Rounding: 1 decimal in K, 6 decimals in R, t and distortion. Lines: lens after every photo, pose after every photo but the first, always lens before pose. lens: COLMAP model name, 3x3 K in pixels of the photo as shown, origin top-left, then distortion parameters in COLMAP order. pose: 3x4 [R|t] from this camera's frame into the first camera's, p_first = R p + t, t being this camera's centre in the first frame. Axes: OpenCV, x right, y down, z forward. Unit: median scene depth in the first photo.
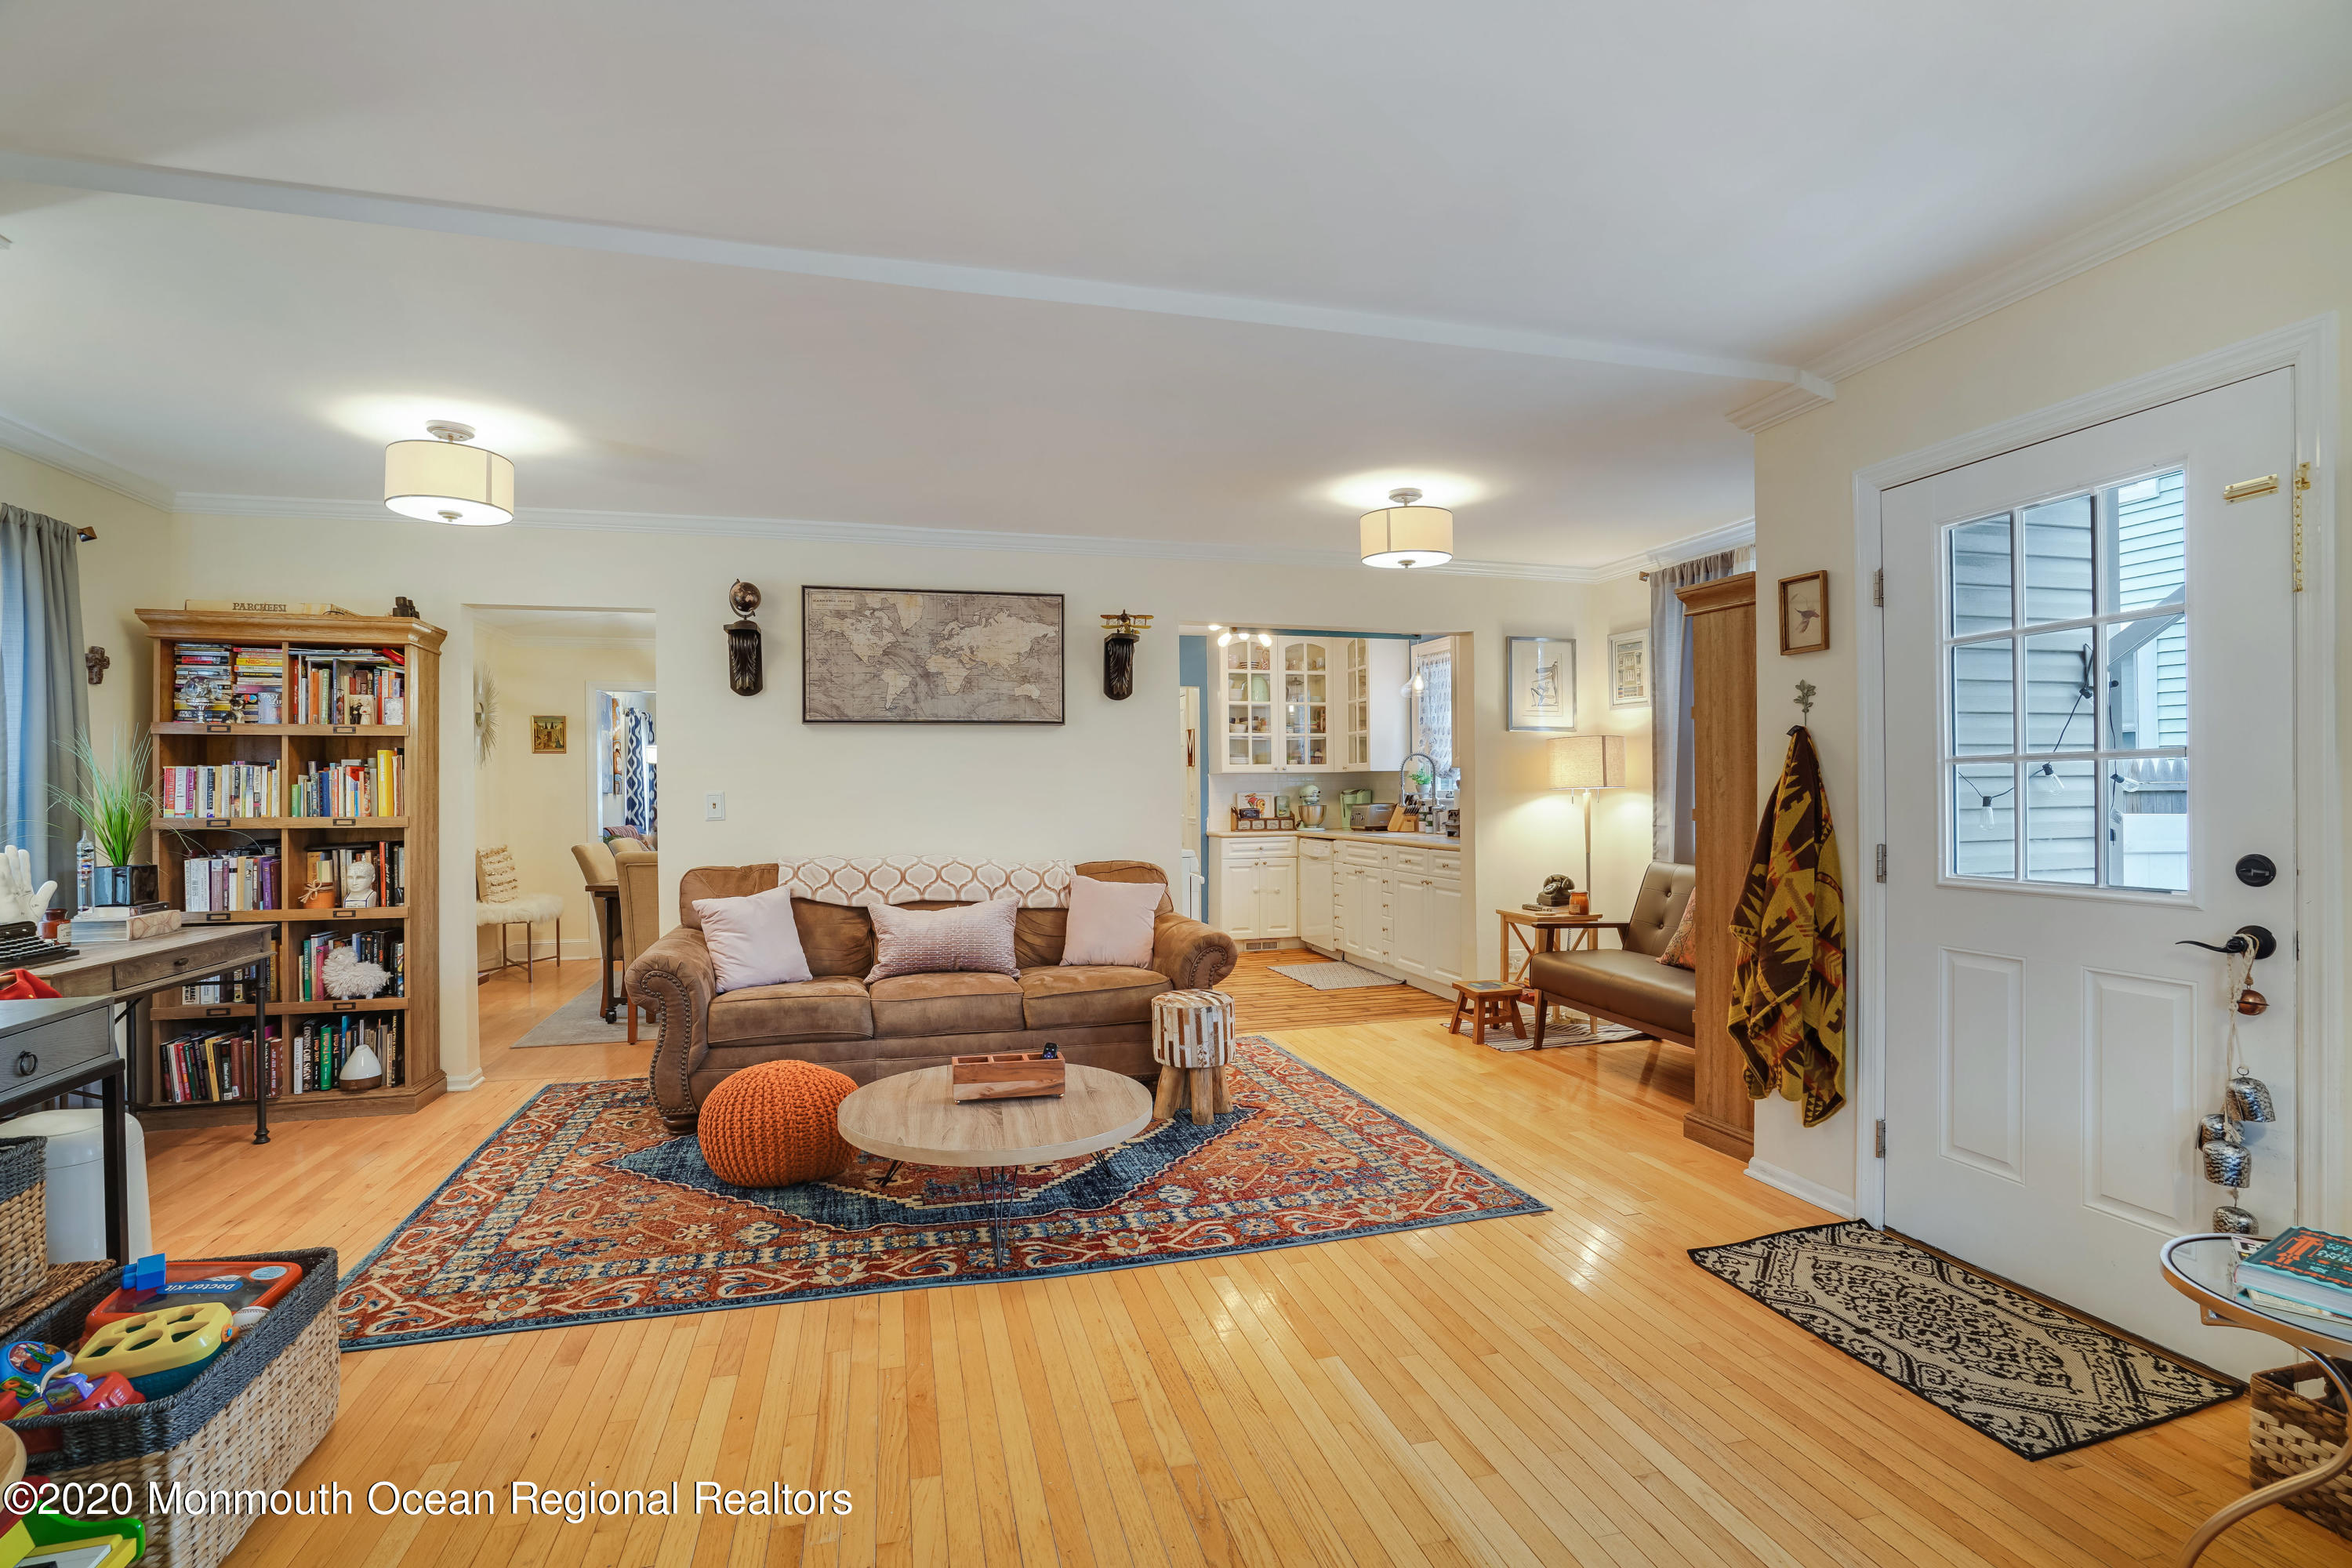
lens RADIAL K [[1084.5, 0, 1180.7], [0, 1084.5, 791.6], [0, 0, 1]] dist [-0.035264, -0.000198]
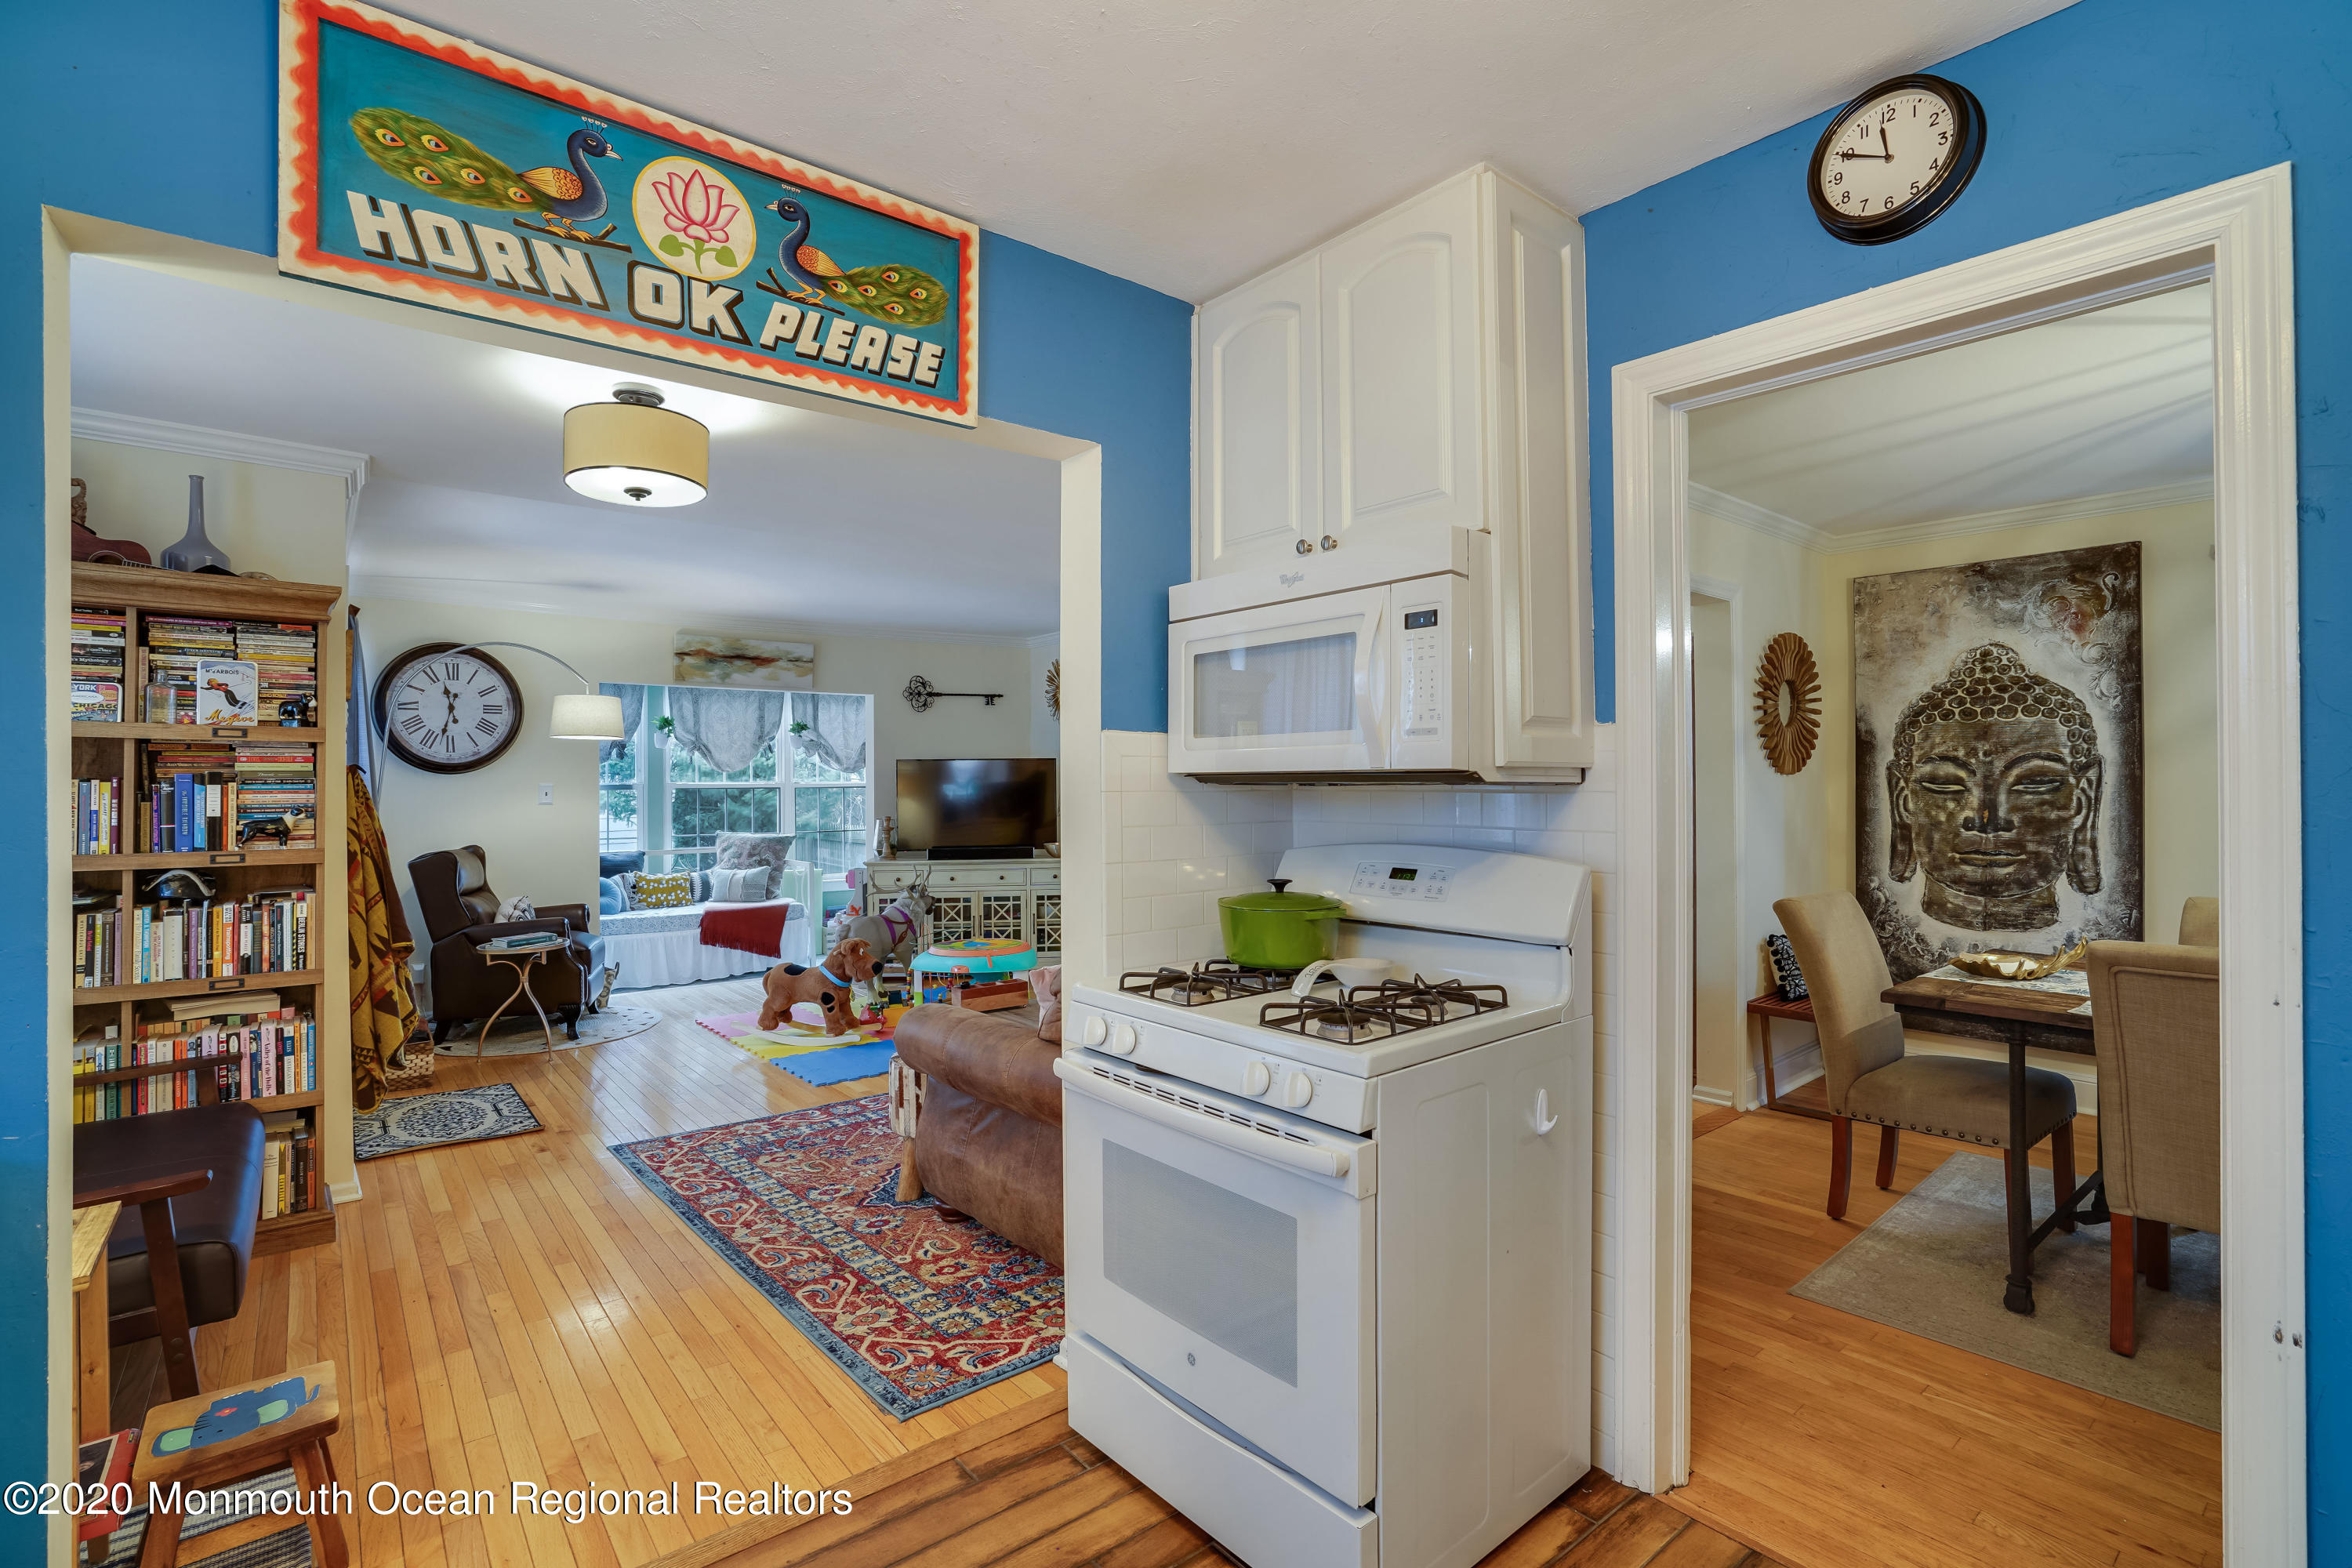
lens RADIAL K [[1084.5, 0, 1173.1], [0, 1084.5, 776.9], [0, 0, 1]] dist [-0.035264, -0.000198]
pose [[-0.912868, 0.006062, -0.408209, 0.202060], [0.009898, 0.999924, -0.007287, -0.025566], [0.408134, -0.010692, -0.912860, 1.966776]]
